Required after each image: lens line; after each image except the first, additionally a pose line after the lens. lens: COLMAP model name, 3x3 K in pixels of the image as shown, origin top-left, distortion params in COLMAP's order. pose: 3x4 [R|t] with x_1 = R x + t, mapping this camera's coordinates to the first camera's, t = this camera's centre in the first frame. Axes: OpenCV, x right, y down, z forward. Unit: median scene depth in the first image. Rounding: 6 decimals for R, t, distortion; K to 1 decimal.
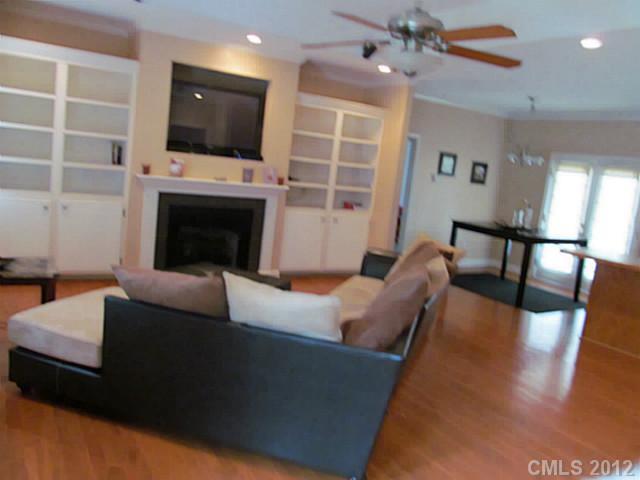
lens RADIAL K [[554.2, 0, 320.0], [0, 554.2, 240.0], [0, 0, 1]] dist [0.003821, 0.006993]
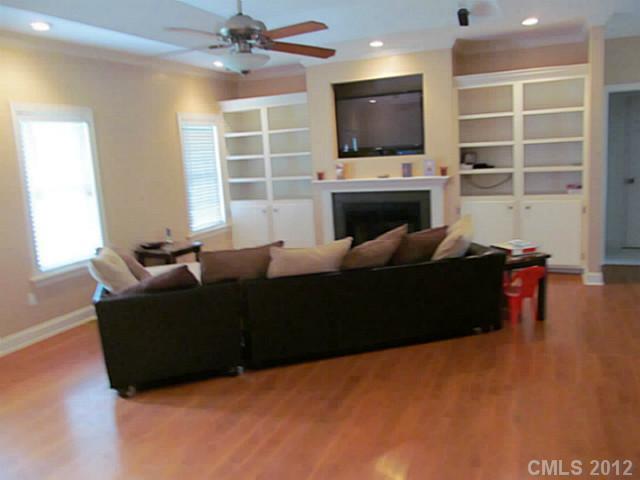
lens RADIAL K [[562.0, 0, 320.0], [0, 562.0, 240.0], [0, 0, 1]] dist [0.001173, -0.000867]
pose [[0.561234, -0.010523, -0.827590, 0.633023], [0.009043, 0.999937, -0.006582, 0.021116], [0.827608, -0.003790, 0.561294, 0.255450]]
